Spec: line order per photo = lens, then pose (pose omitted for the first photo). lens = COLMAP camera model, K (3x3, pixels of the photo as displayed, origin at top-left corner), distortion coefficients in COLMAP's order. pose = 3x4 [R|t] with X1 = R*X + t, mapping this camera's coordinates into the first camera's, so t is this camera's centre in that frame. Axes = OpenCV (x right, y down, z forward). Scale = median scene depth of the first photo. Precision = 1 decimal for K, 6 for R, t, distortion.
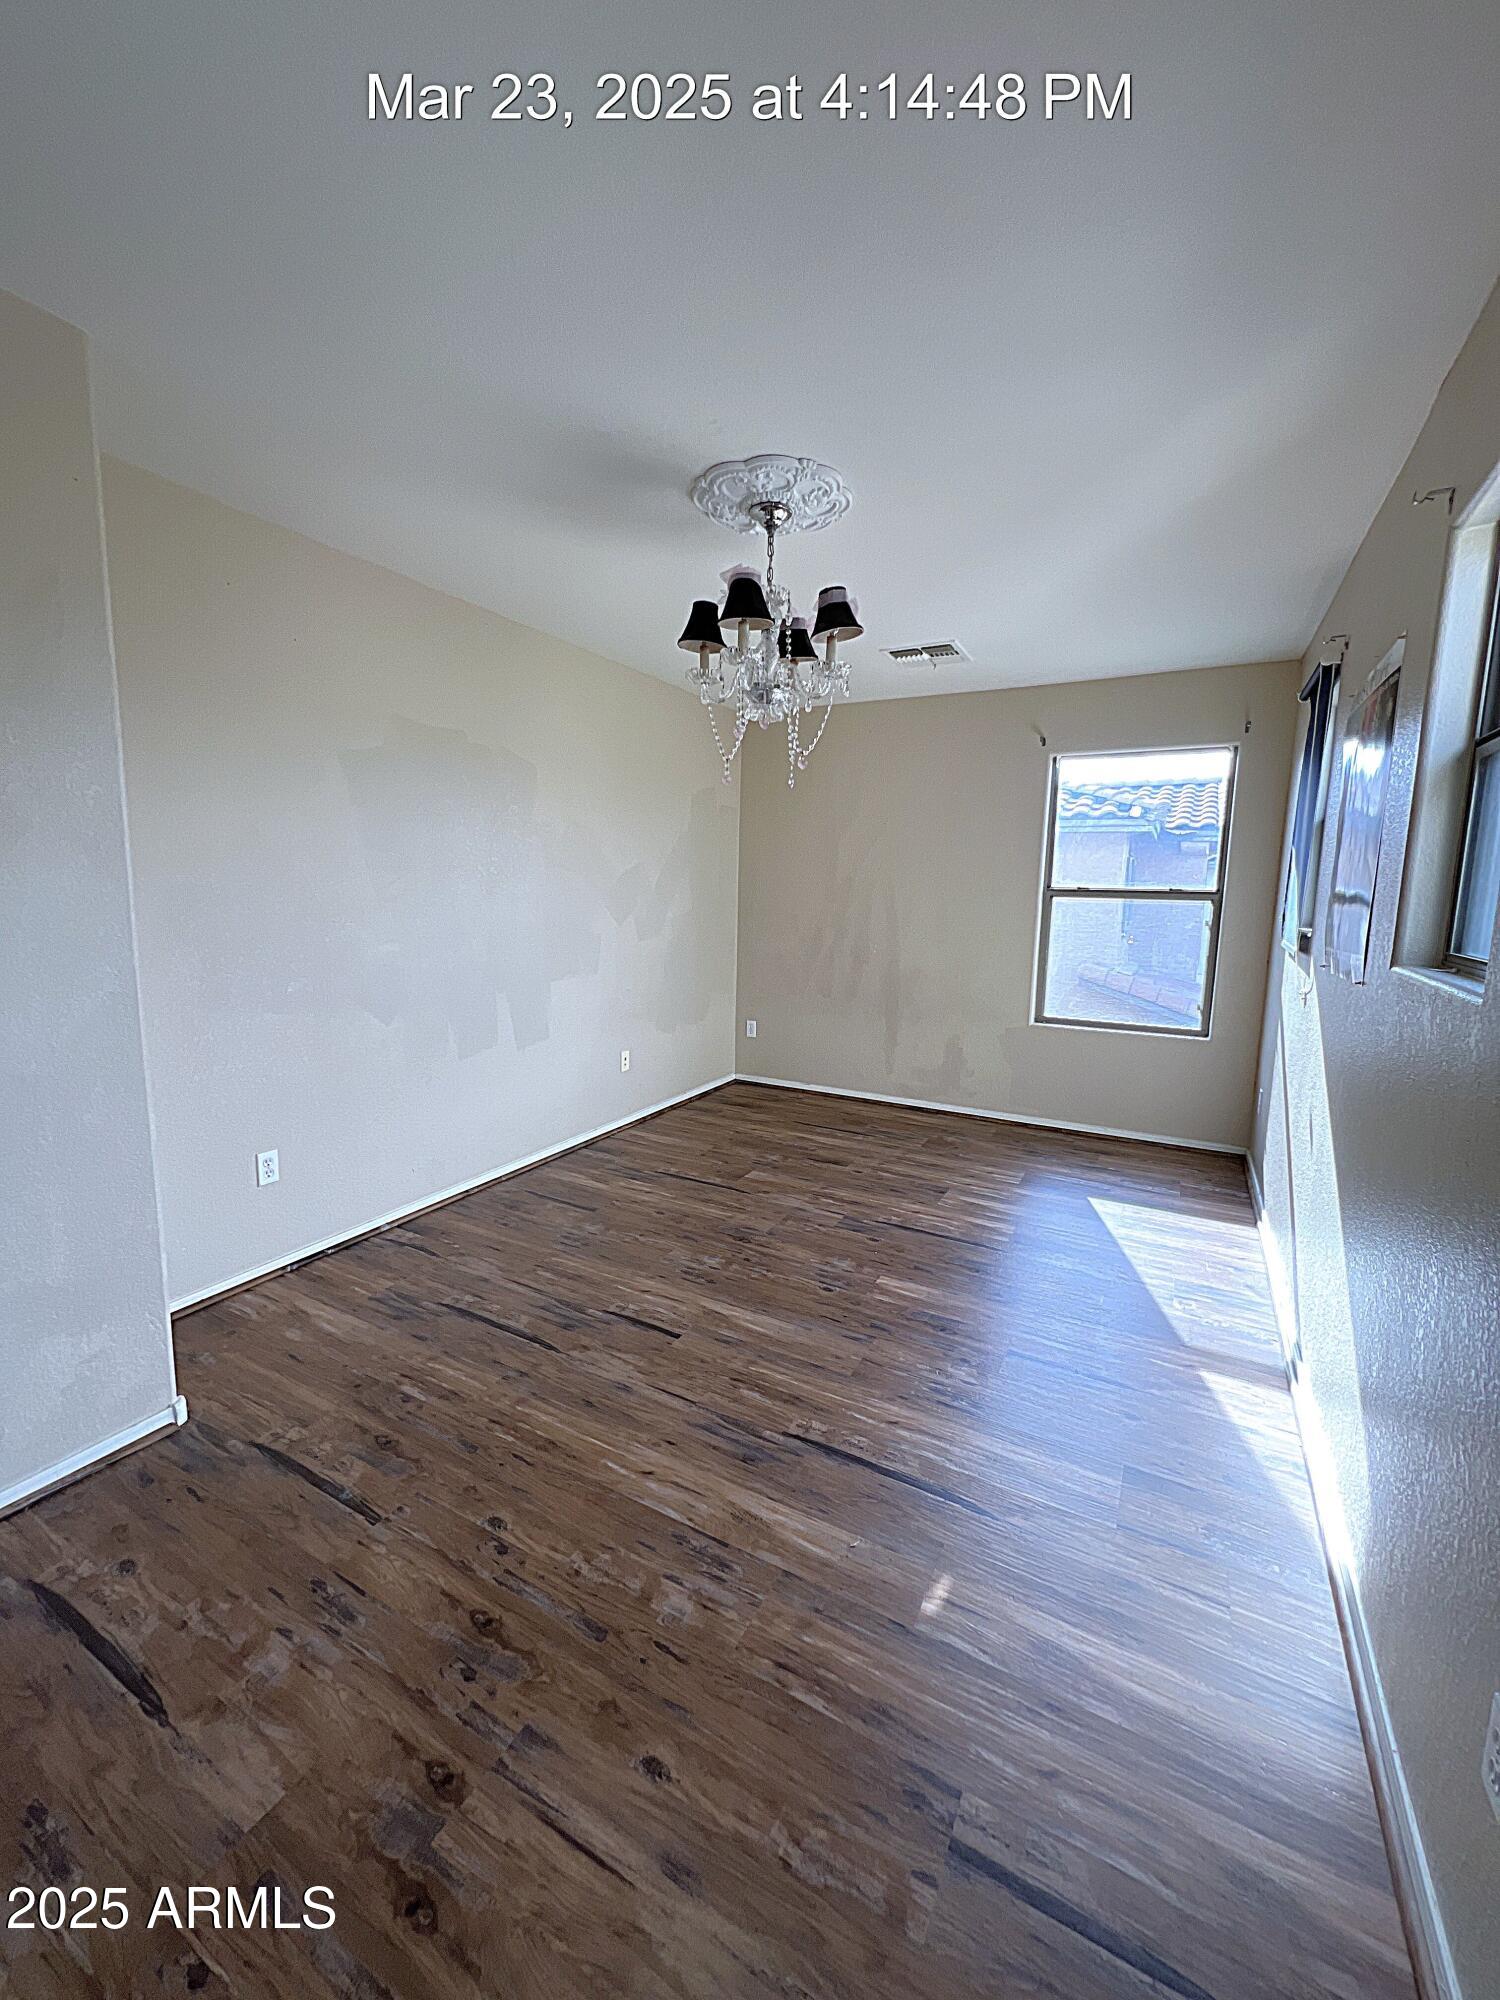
lens RADIAL K [[797.7, 0, 747.4], [0, 797.7, 988.1], [0, 0, 1]] dist [-0.001233, 0.000364]
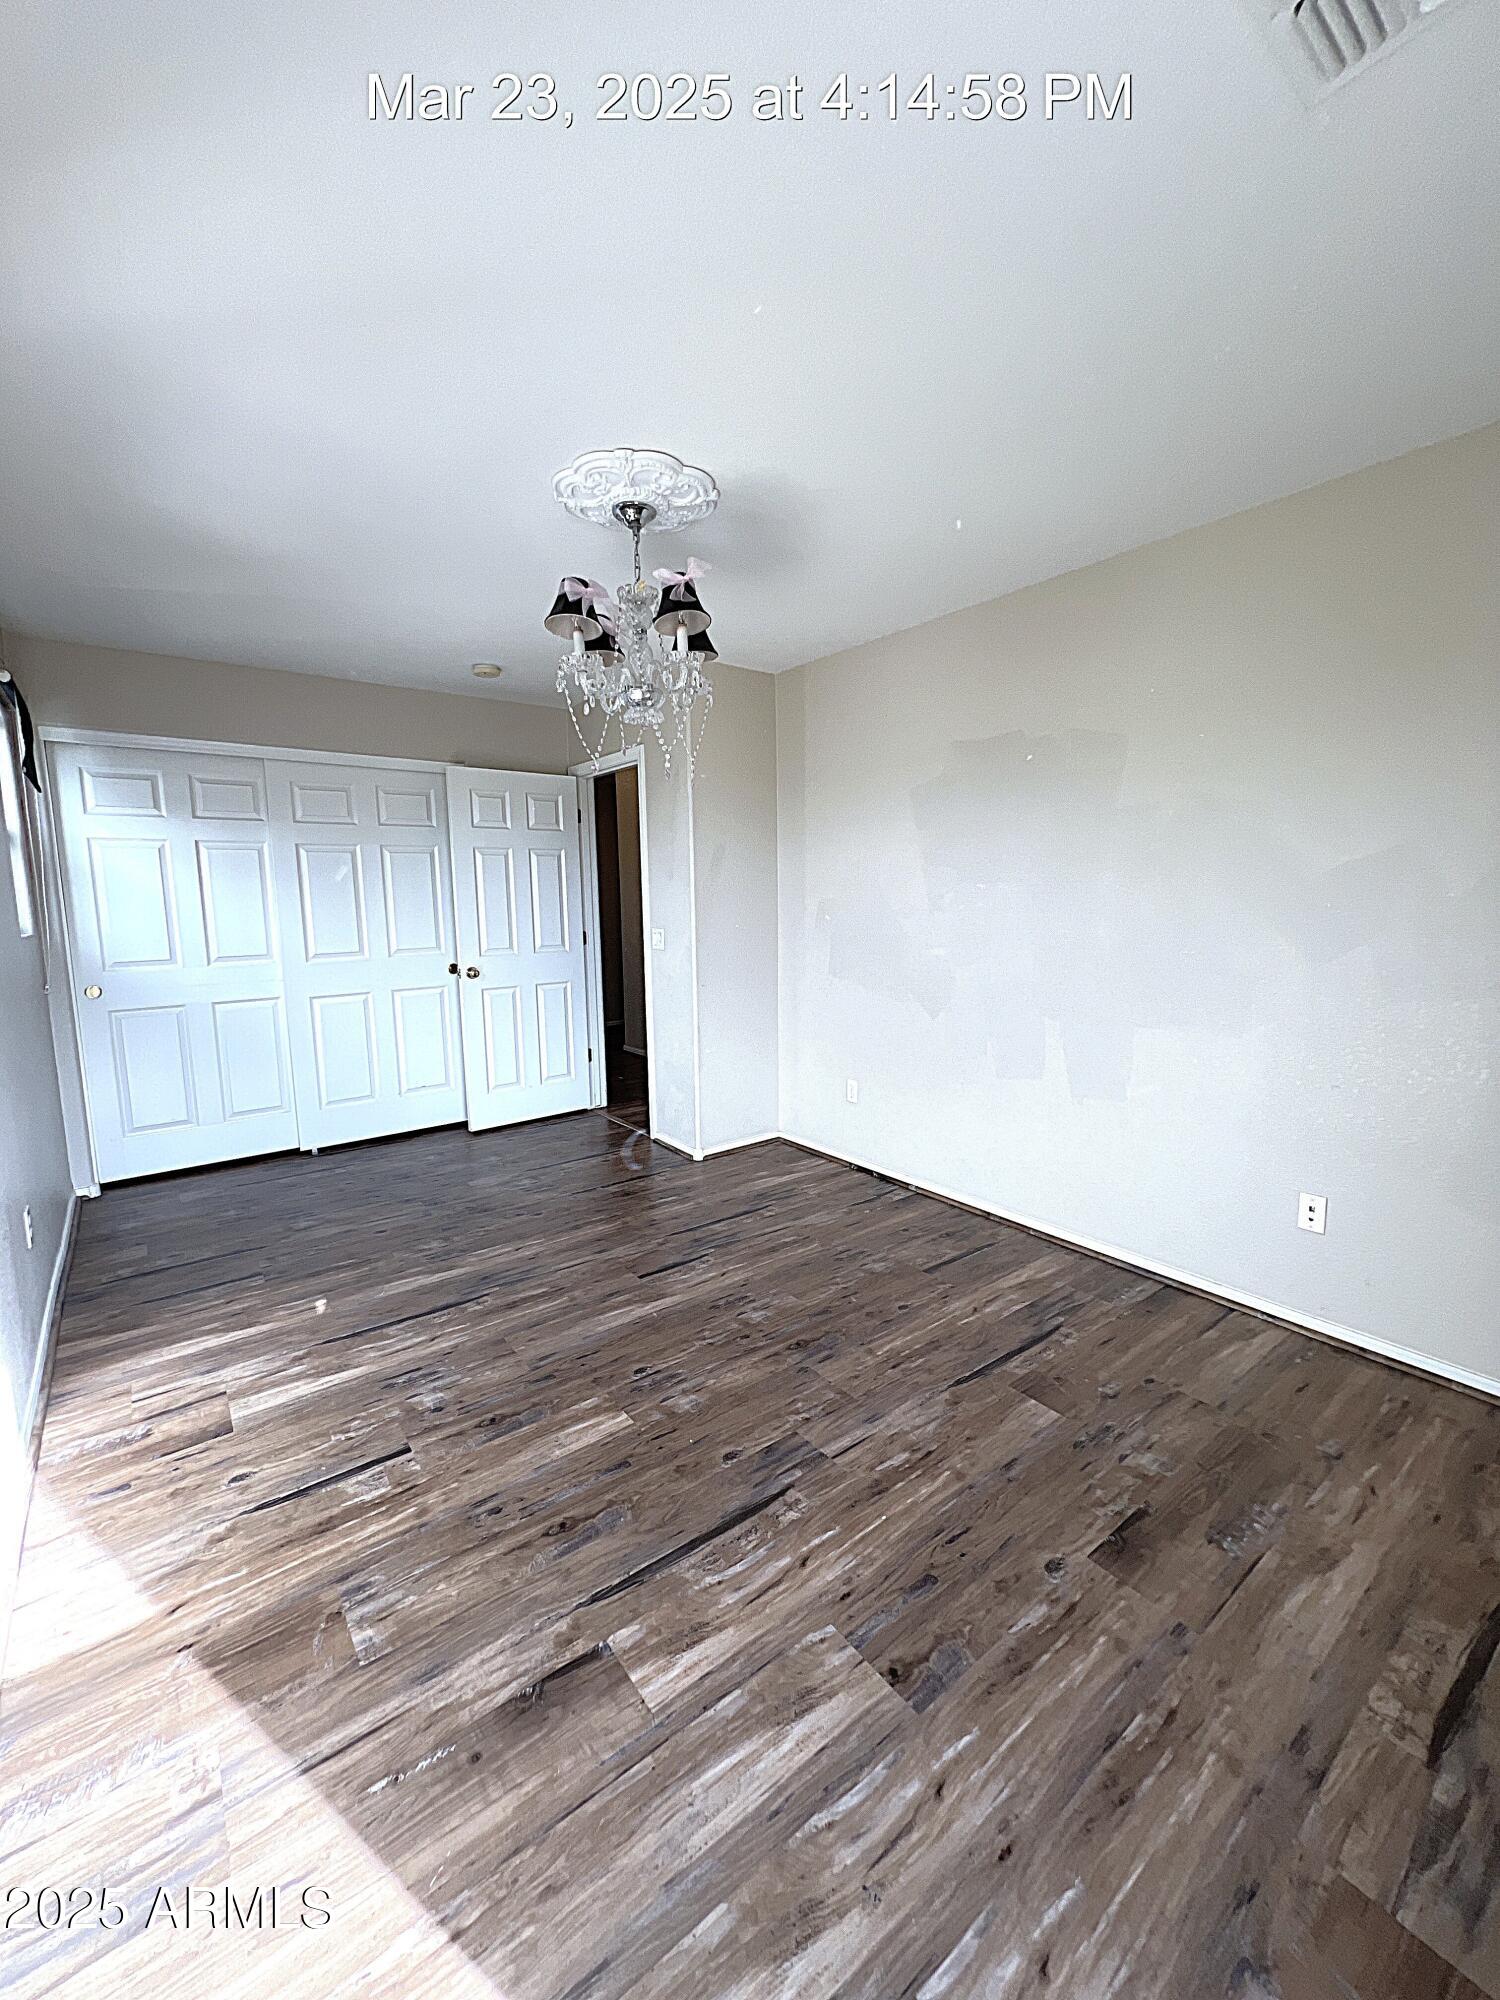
lens RADIAL K [[797.7, 0, 764.5], [0, 797.7, 1000.0], [0, 0, 1]] dist [-0.001233, 0.000364]
pose [[-0.392615, 0.106137, -0.913558, 0.697867], [-0.115499, 0.979765, 0.163466, -0.142427], [0.912422, 0.169695, -0.372412, 1.227588]]
